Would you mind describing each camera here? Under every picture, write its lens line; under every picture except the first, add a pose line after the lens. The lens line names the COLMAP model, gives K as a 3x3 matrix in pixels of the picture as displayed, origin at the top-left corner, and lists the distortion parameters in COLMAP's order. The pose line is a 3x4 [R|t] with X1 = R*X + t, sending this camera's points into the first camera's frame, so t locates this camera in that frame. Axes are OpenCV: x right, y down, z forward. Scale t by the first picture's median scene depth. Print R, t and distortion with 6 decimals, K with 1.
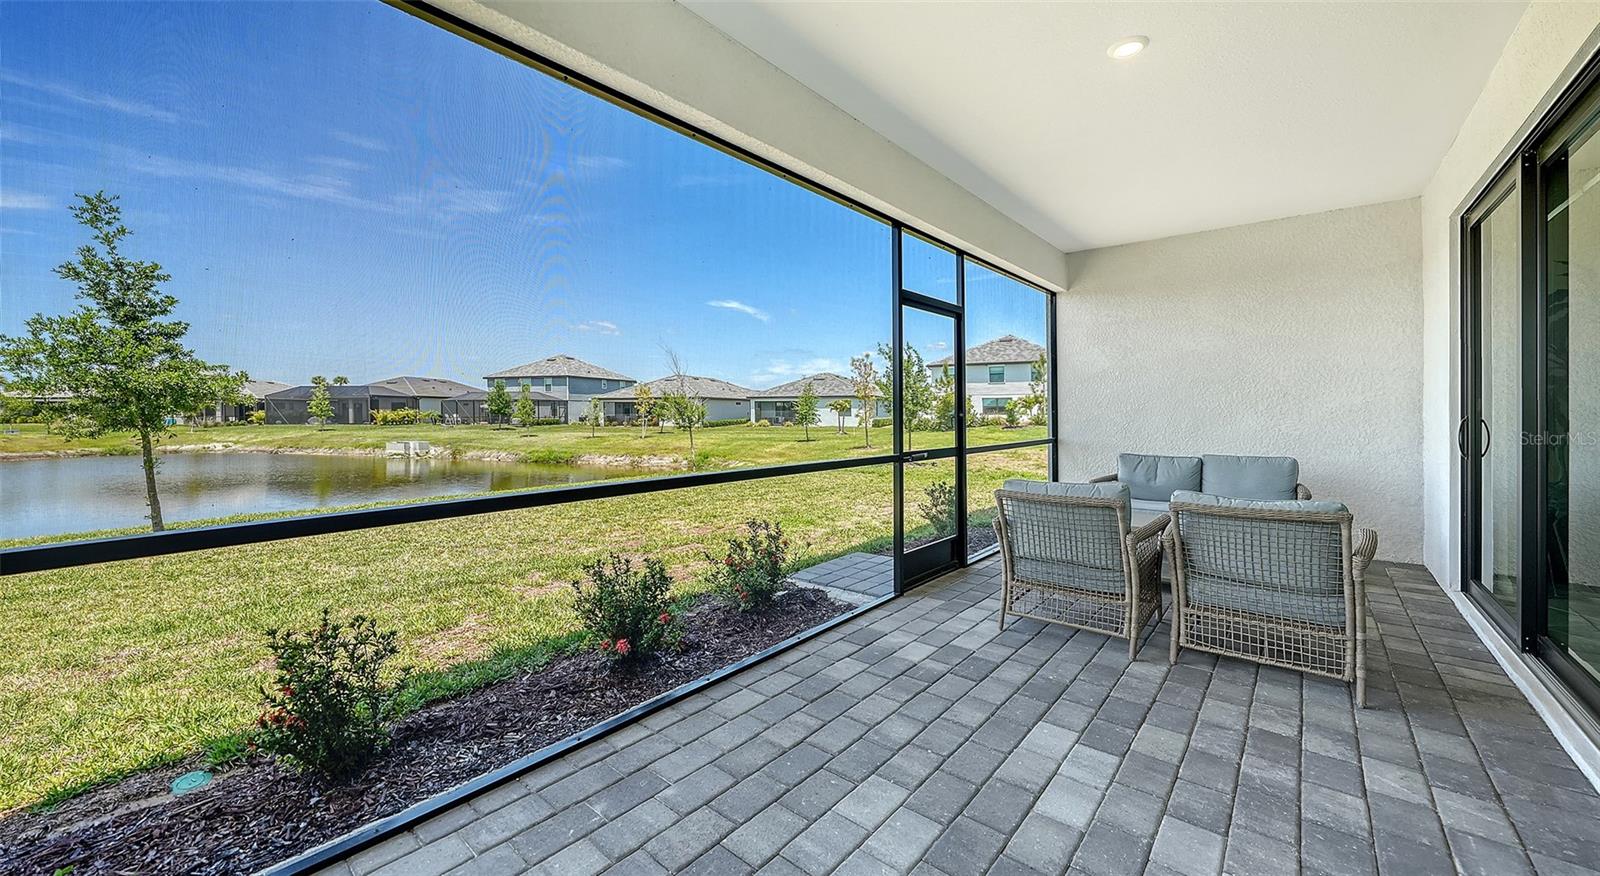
lens RADIAL K [[588.2, 0, 795.2], [0, 588.2, 423.9], [0, 0, 1]] dist [-0.003515, -0.000088]
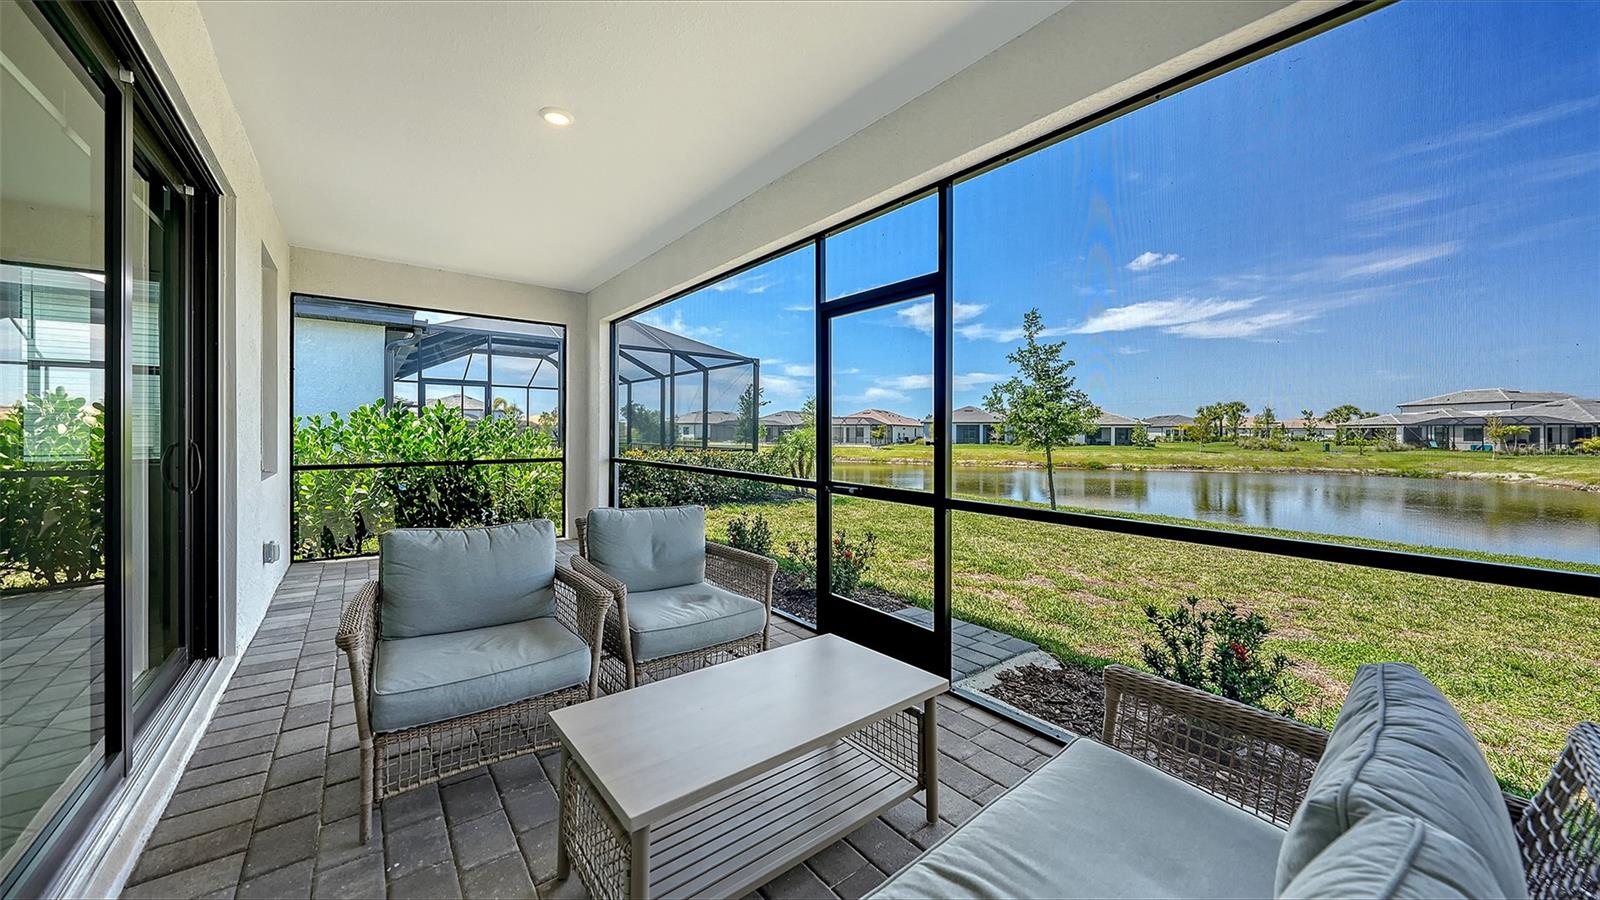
lens RADIAL K [[555.8, 0, 788.5], [0, 555.8, 438.8], [0, 0, 1]] dist [-0.004993, 0.000247]
pose [[-0.193257, 0.011595, -0.981080, 4.073266], [-0.028930, 0.999428, 0.017511, -0.117166], [0.980721, 0.031767, -0.192811, 4.368864]]
